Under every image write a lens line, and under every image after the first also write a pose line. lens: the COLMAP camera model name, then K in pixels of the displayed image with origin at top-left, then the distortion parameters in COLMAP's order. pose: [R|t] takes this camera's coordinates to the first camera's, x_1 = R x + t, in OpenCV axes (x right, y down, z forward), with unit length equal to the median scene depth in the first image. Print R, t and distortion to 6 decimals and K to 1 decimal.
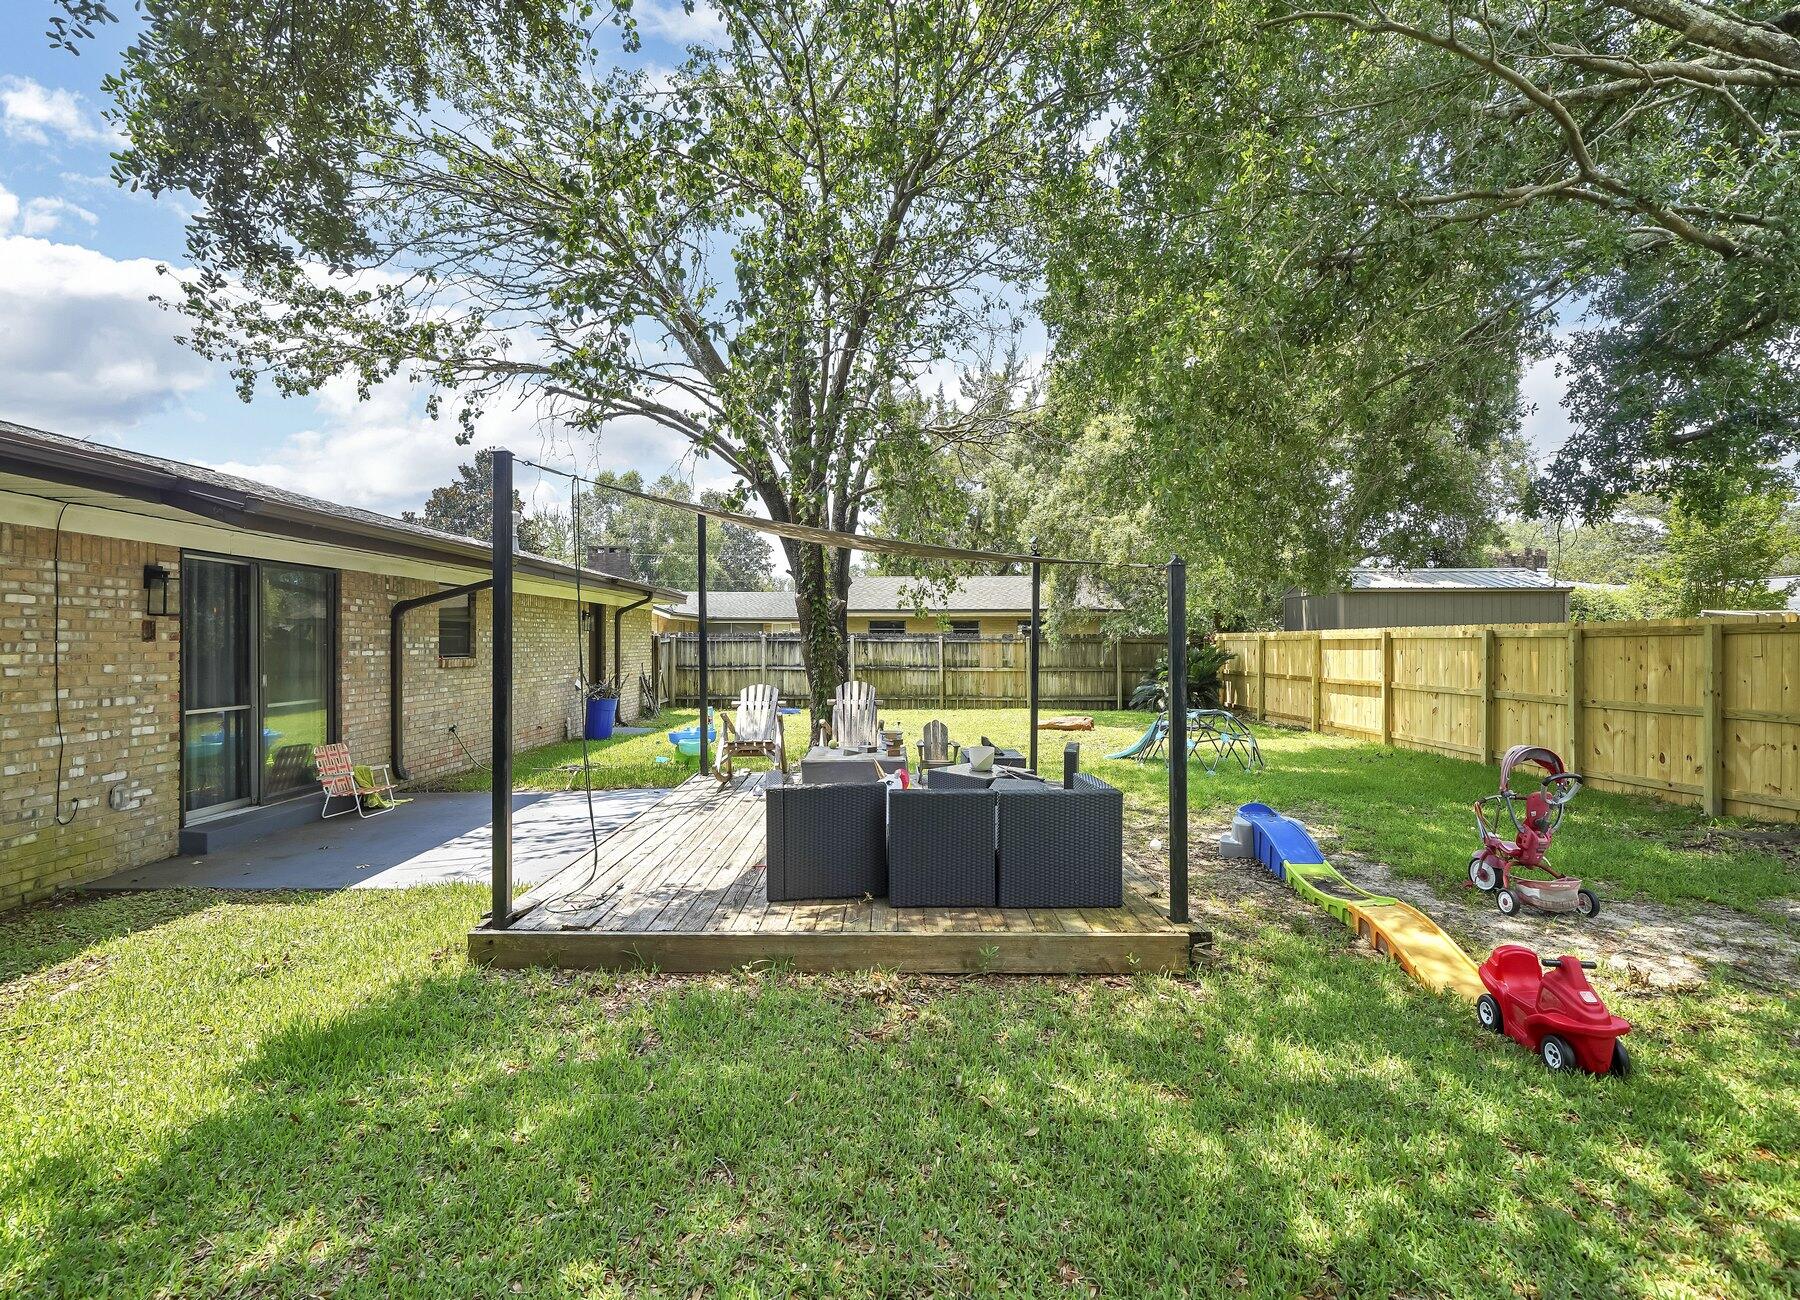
lens RADIAL K [[848.3, 0, 897.0], [0, 848.3, 638.6], [0, 0, 1]] dist [0.001684, 0.000019]
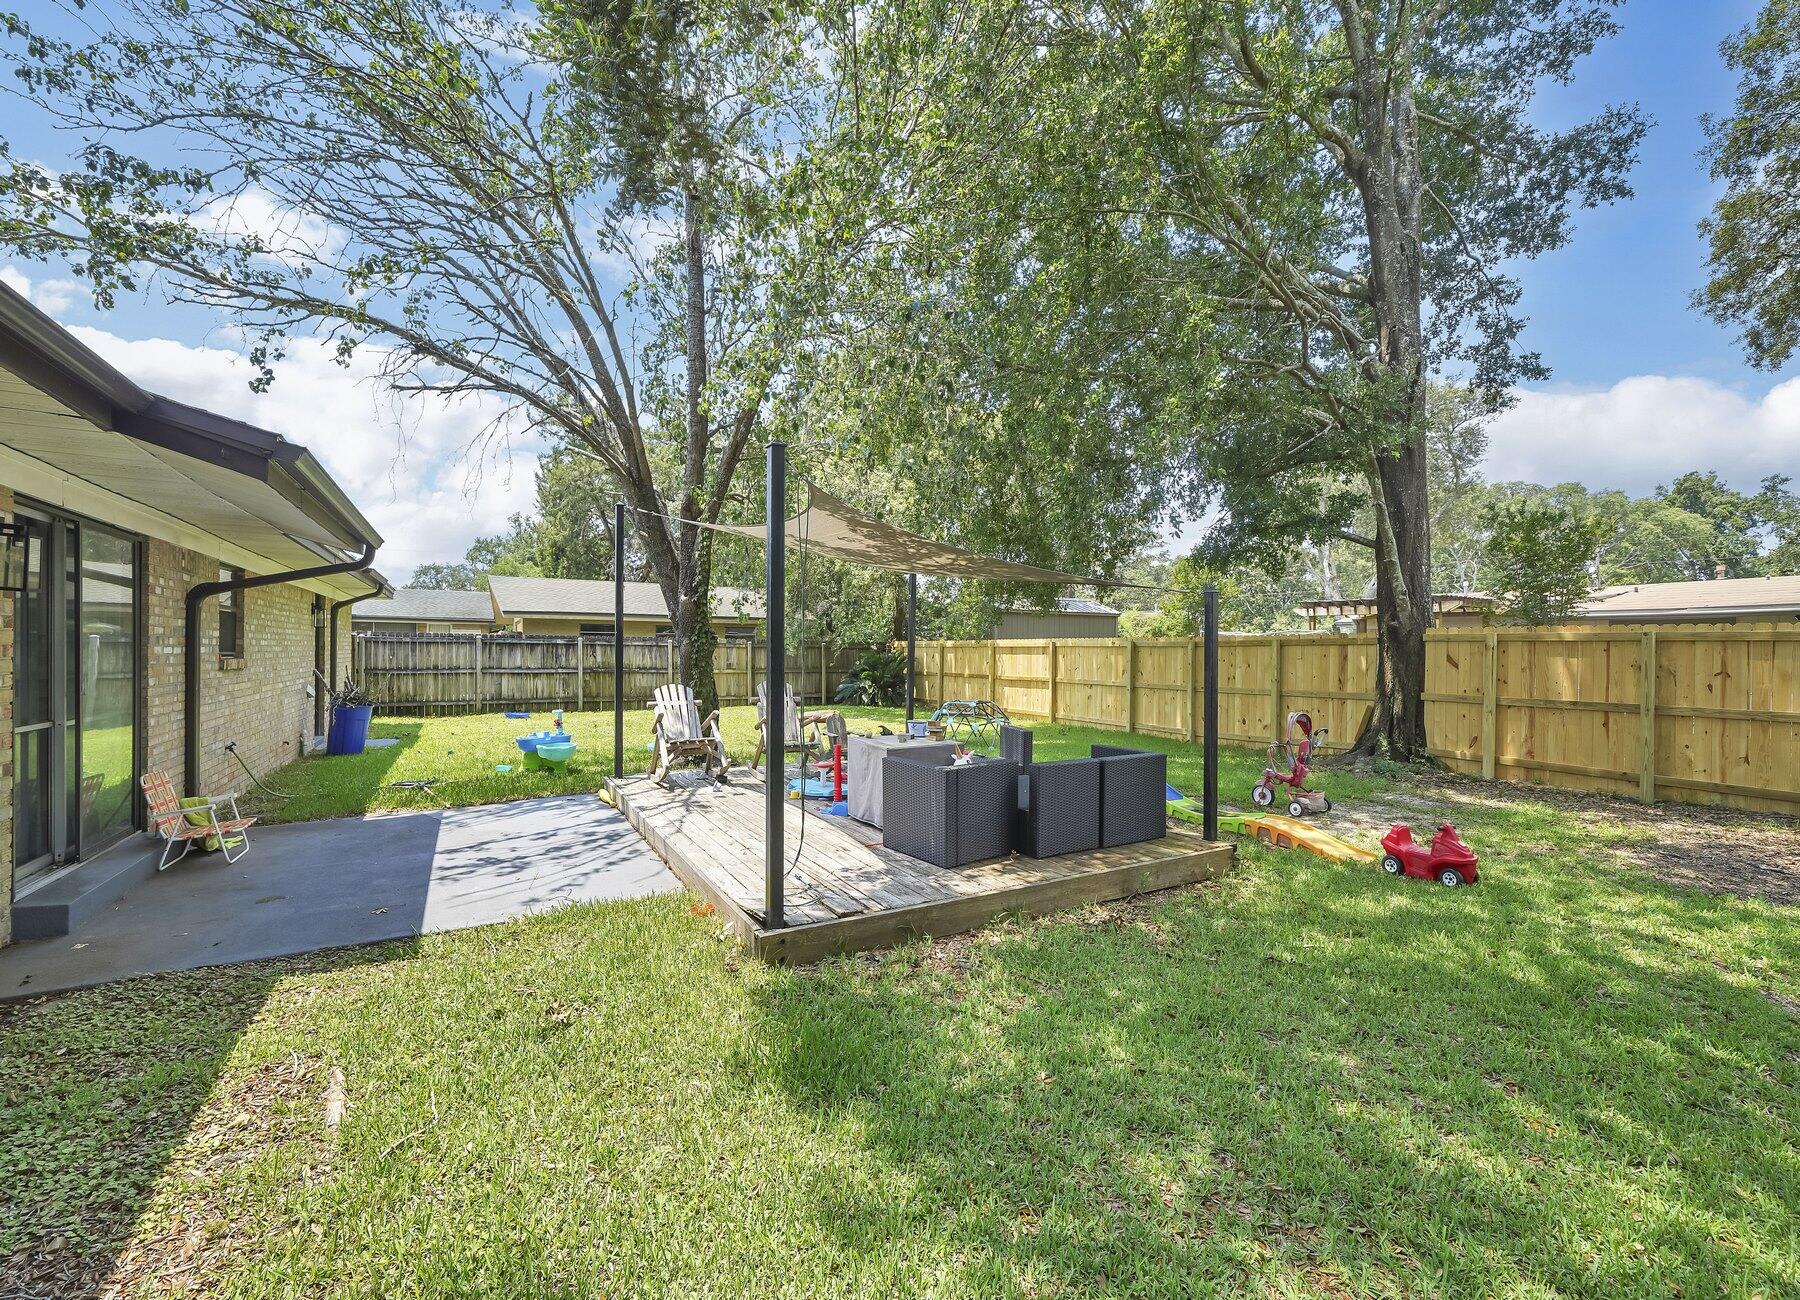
lens RADIAL K [[760.3, 0, 900.0], [0, 760.3, 650.0], [0, 0, 1]] dist [-0.001451, 0.000094]
pose [[0.860544, 0.008526, 0.509304, -0.612873], [-0.011570, 0.999929, 0.002810, 0.011256], [-0.509244, -0.008311, 0.860582, 0.130034]]
